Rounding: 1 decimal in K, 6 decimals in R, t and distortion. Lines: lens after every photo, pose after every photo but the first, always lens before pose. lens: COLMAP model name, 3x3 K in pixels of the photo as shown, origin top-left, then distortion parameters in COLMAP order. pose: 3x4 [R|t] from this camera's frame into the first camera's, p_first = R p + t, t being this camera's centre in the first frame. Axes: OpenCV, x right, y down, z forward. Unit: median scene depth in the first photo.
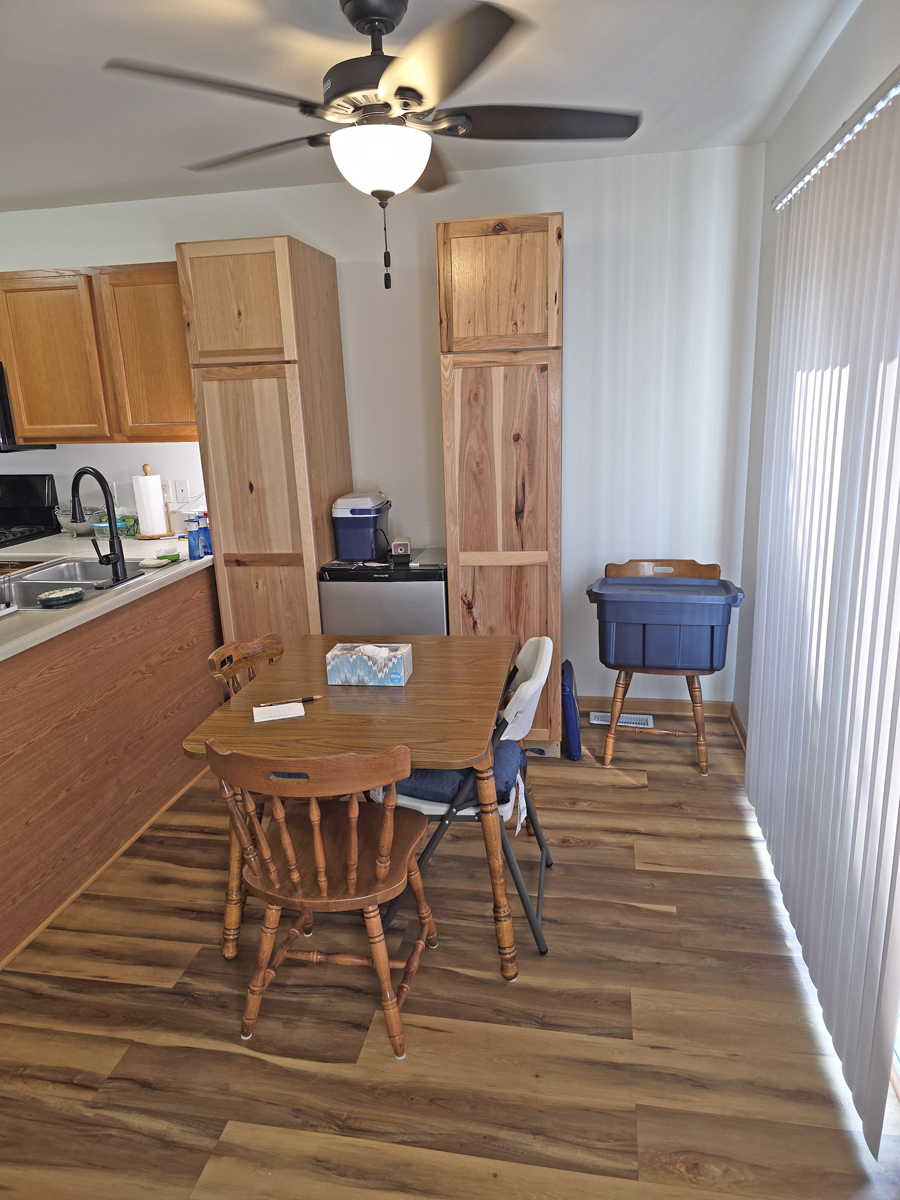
lens RADIAL K [[810.4, 0, 448.1], [0, 810.4, 603.7], [0, 0, 1]] dist [0.054446, -0.050903]
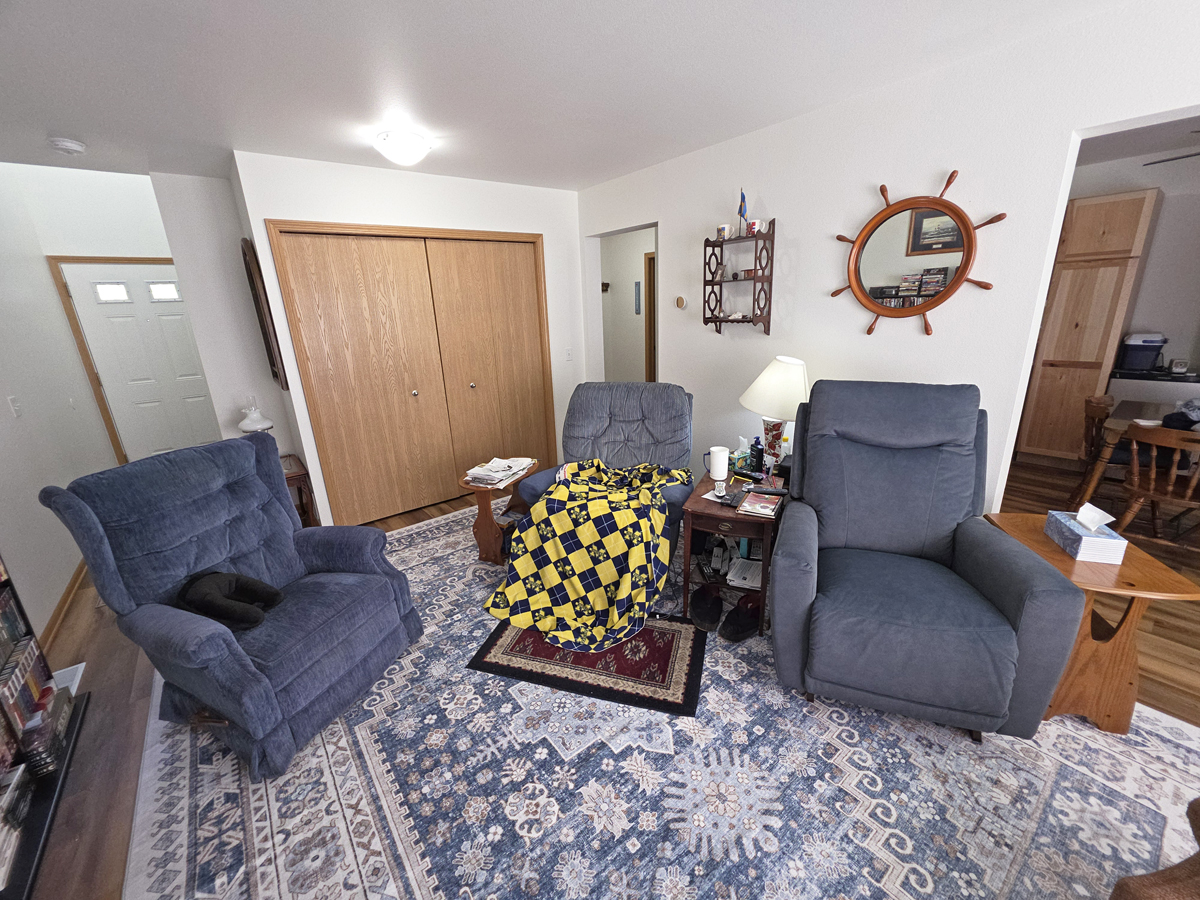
lens RADIAL K [[480.8, 0, 591.2], [0, 480.8, 451.9], [0, 0, 1]] dist [0.000221, -0.000565]
pose [[0.752861, 0.195072, -0.628607, -0.345527], [-0.145312, 0.980766, 0.130319, 0.175183], [0.641938, -0.006768, 0.766727, -0.633050]]
